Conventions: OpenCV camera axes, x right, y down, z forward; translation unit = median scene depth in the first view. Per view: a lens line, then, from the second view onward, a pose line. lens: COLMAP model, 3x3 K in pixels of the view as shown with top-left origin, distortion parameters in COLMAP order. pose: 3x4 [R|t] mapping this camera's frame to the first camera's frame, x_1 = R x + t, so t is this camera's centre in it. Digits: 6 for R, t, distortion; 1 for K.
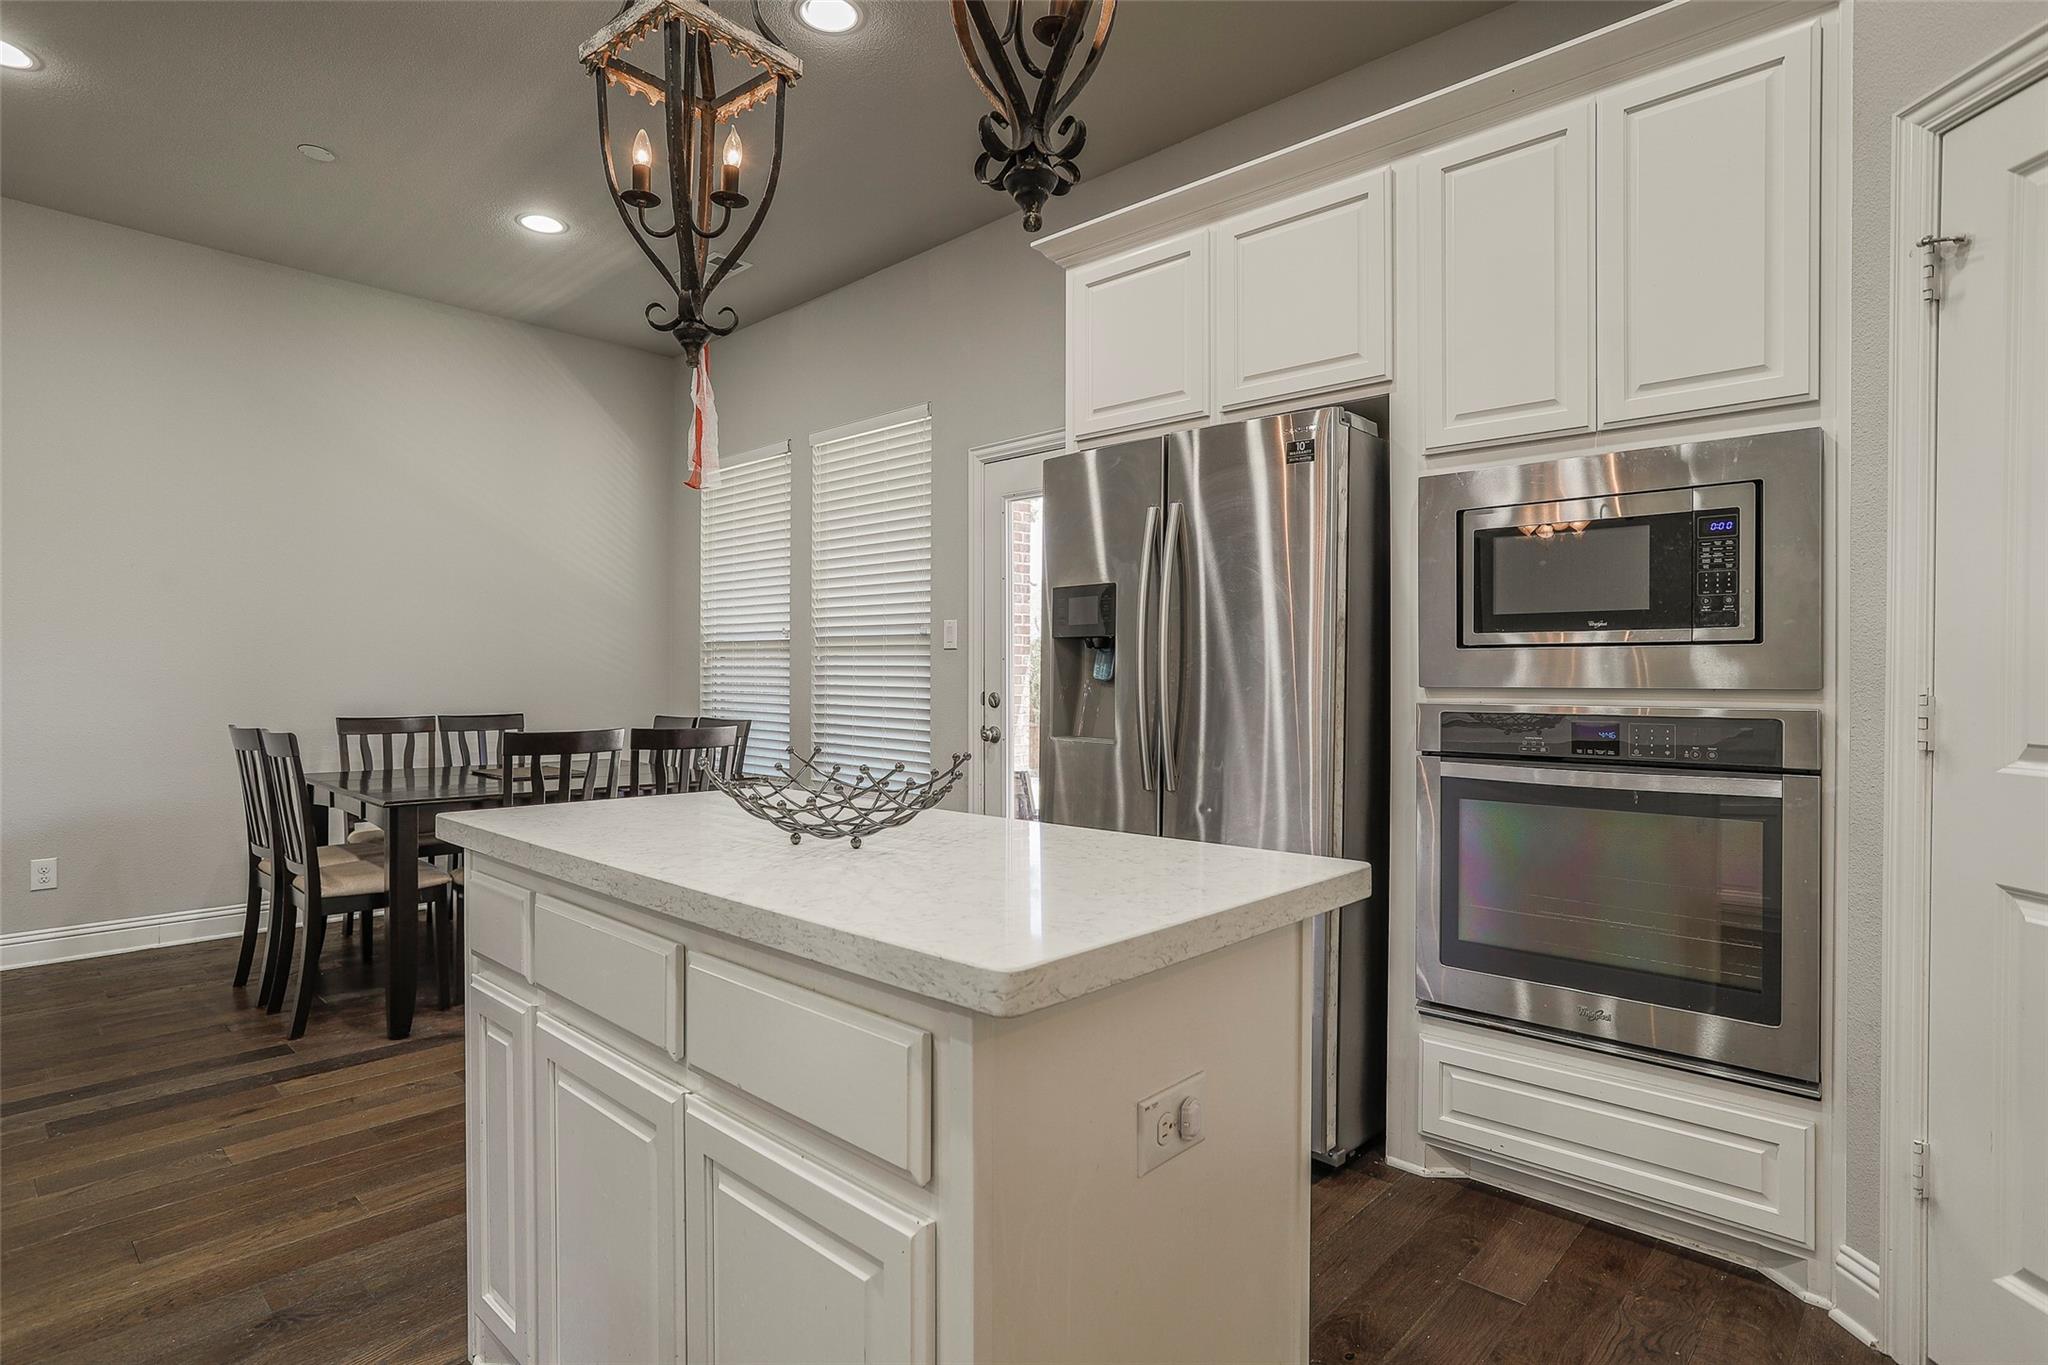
lens RADIAL K [[1046.7, 0, 996.6], [0, 1046.7, 680.1], [0, 0, 1]] dist [-0.052359, 0.029164]
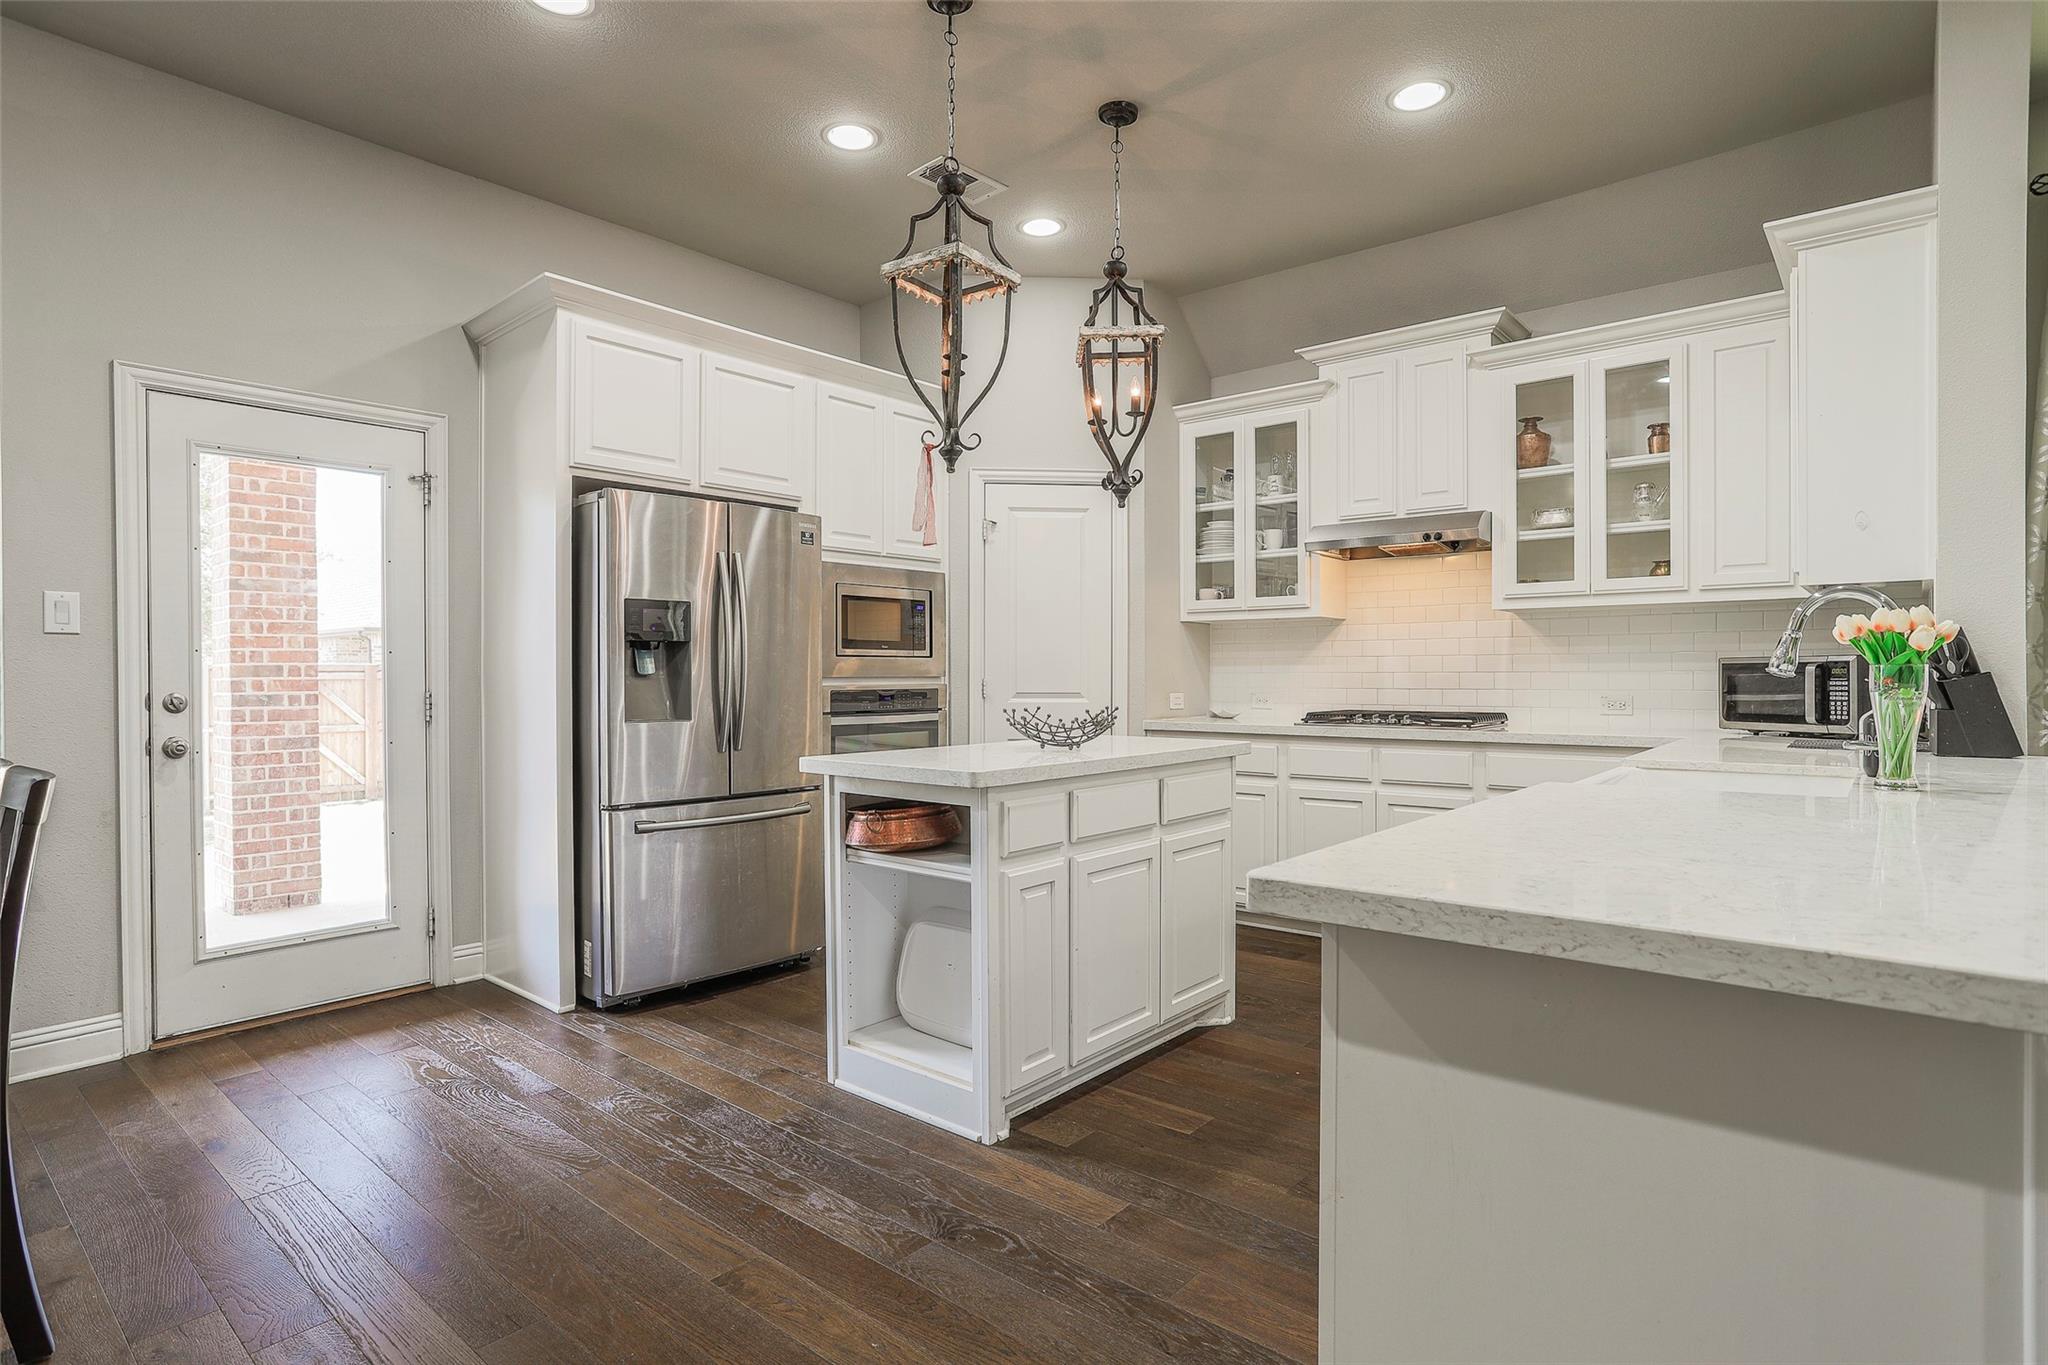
lens RADIAL K [[1041.7, 0, 1026.8], [0, 1041.7, 681.0], [0, 0, 1]] dist [-0.059160, 0.033680]
pose [[-0.065369, -0.007487, 0.997833, -0.791153], [0.006435, 0.999948, 0.007924, 0.000483], [-0.997840, 0.006939, -0.065318, 0.425101]]
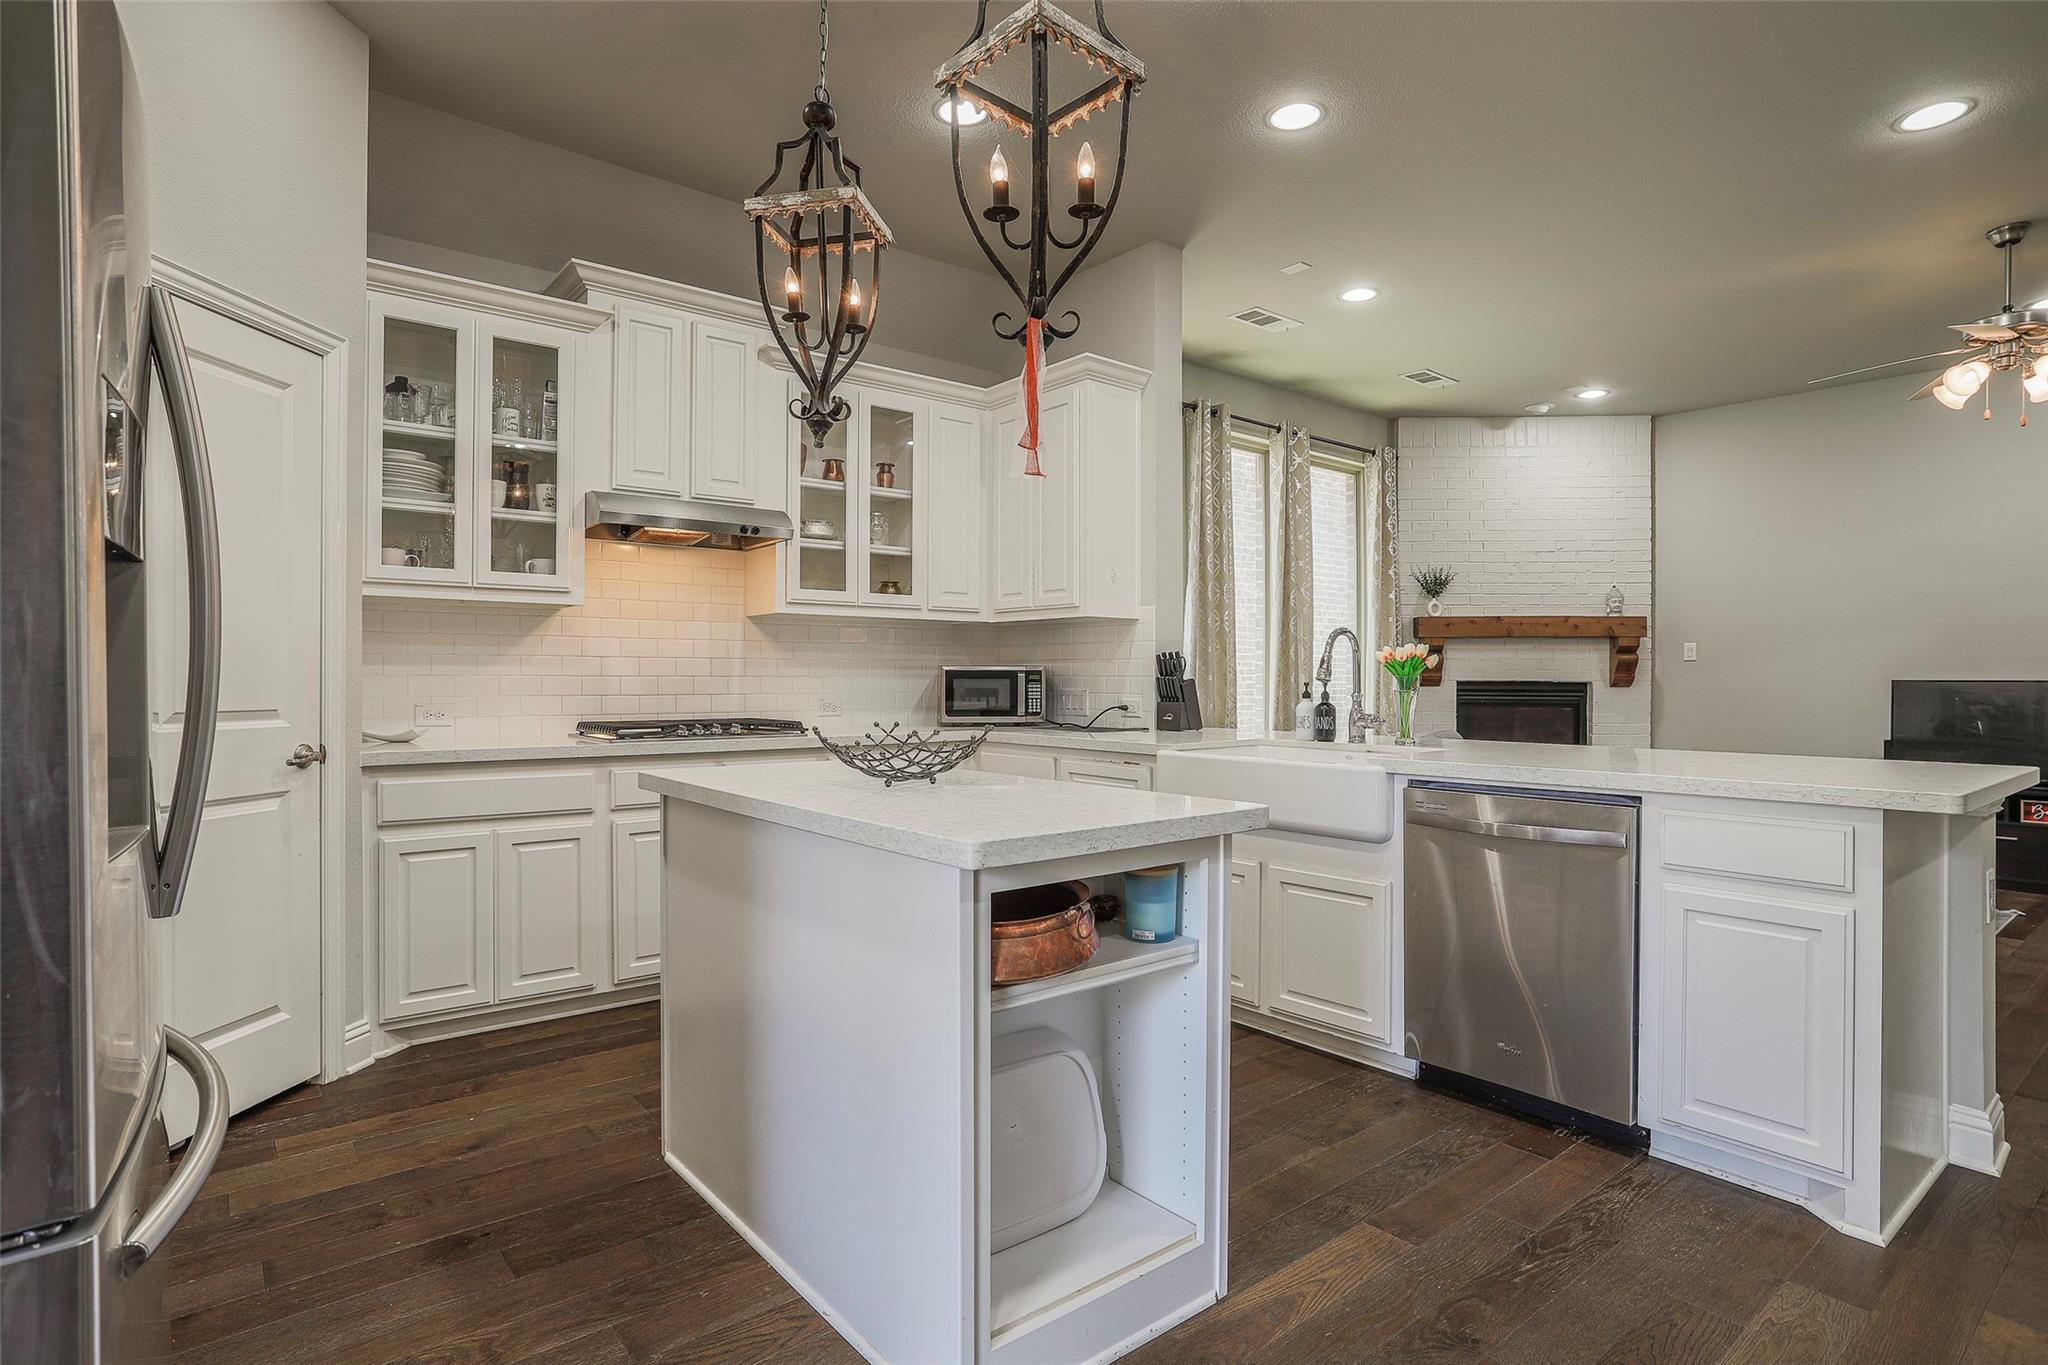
lens RADIAL K [[1046.7, 0, 996.6], [0, 1046.7, 680.1], [0, 0, 1]] dist [-0.052359, 0.029164]
pose [[-0.991920, -0.005000, 0.126769, -0.162655], [-0.004200, 0.999970, 0.006575, -0.001419], [-0.126798, 0.005989, -0.991910, 0.866017]]
